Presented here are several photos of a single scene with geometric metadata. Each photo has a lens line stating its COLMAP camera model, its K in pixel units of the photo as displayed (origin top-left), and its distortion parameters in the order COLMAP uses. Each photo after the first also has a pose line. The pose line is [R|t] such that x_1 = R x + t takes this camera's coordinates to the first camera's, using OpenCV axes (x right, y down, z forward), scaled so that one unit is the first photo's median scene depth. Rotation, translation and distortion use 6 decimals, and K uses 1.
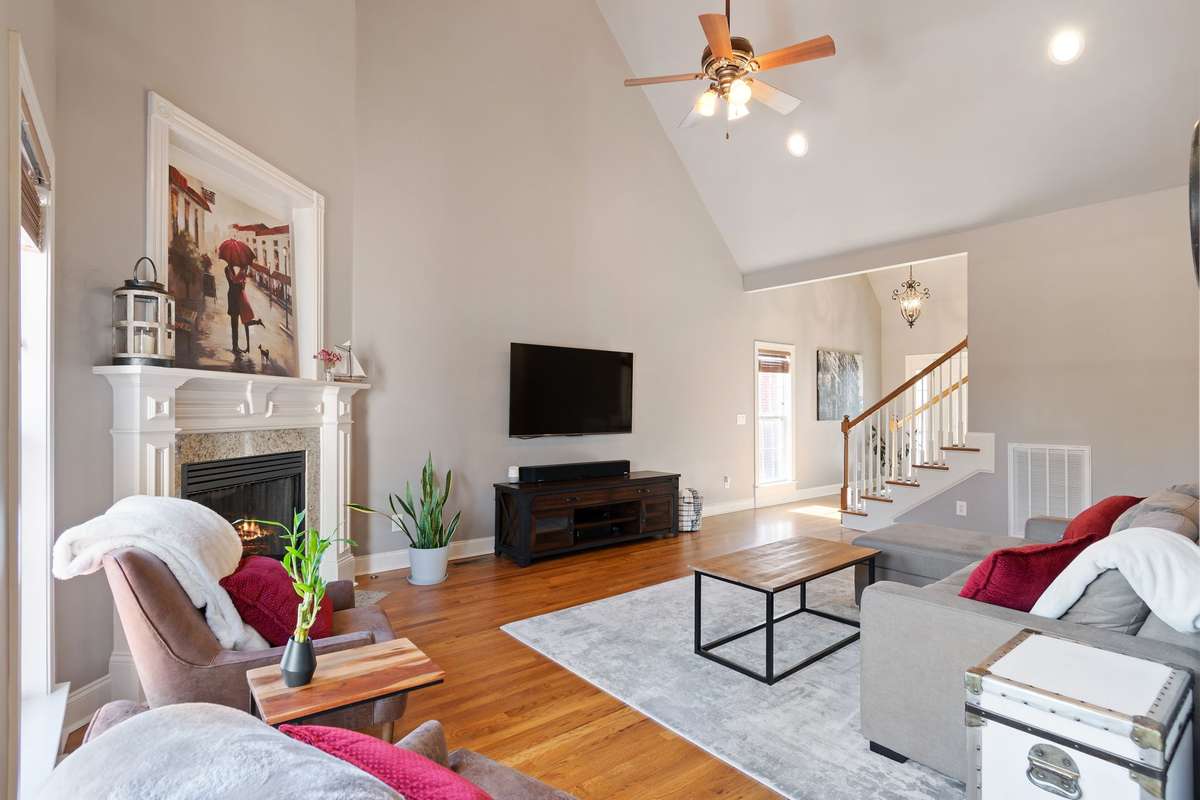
lens RADIAL K [[593.0, 0, 597.1], [0, 593.0, 402.0], [0, 0, 1]] dist [0.001885, -0.003953]
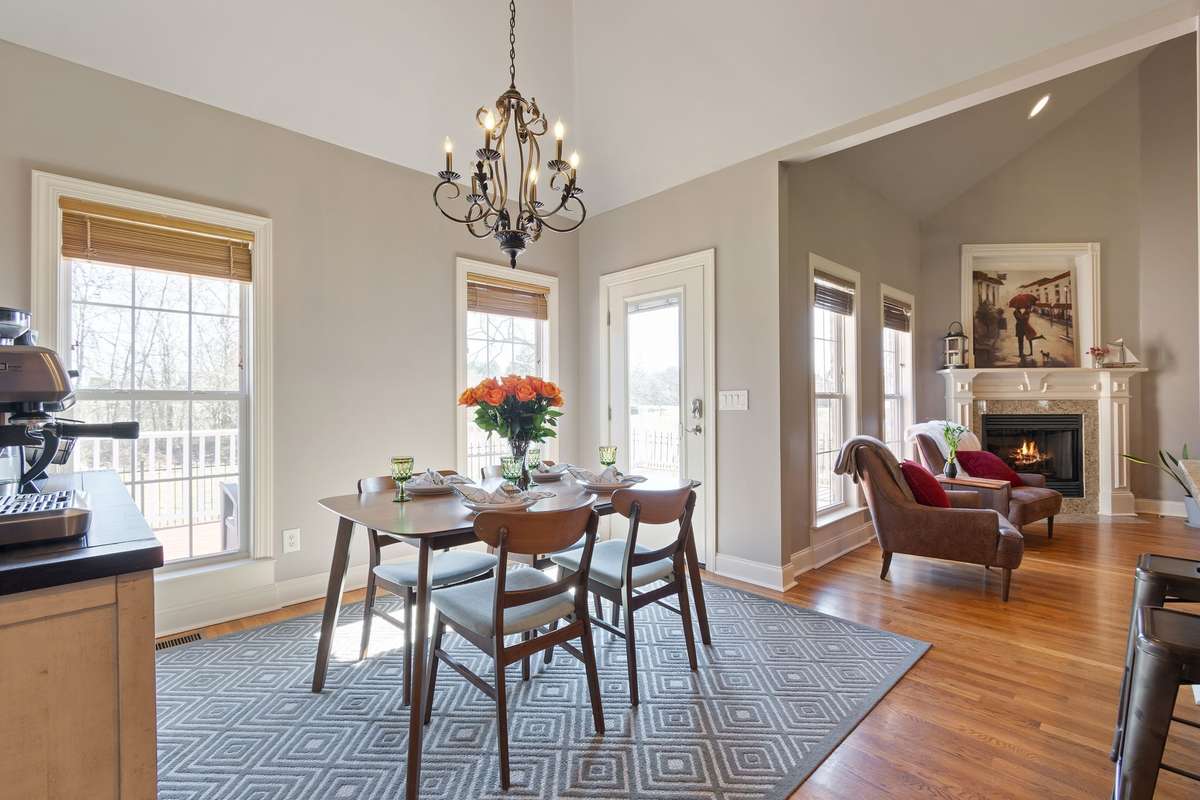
lens RADIAL K [[542.1, 0, 615.6], [0, 542.1, 404.3], [0, 0, 1]] dist [-0.002269, -0.000178]
pose [[0.101627, -0.000370, -0.994822, 0.862850], [0.014365, 0.999896, 0.001096, 0.040305], [0.994719, -0.014402, 0.101622, -0.383991]]
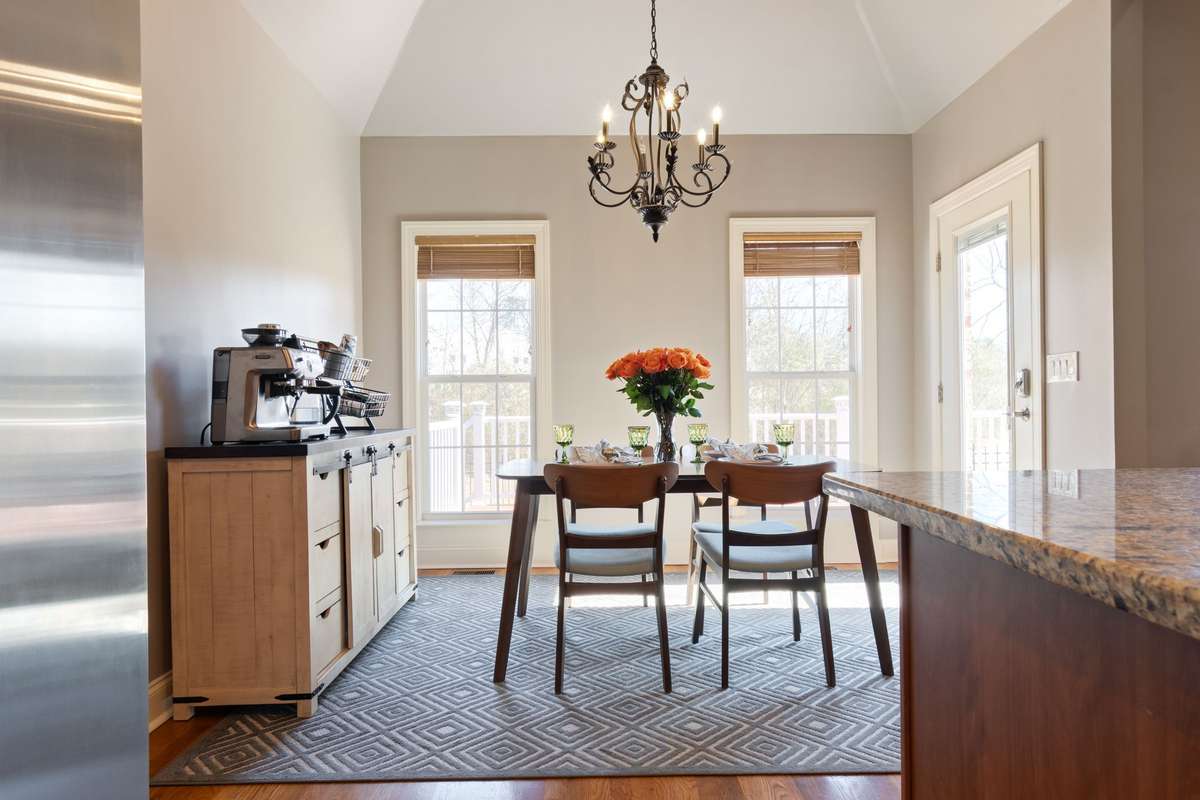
lens RADIAL K [[766.9, 0, 598.2], [0, 766.9, 409.1], [0, 0, 1]] dist [-0.000710, -0.001744]
pose [[-0.620075, 0.015752, -0.784384, 0.969032], [0.019051, 0.999806, 0.005017, 0.069369], [0.784311, -0.011832, -0.620255, 0.041609]]
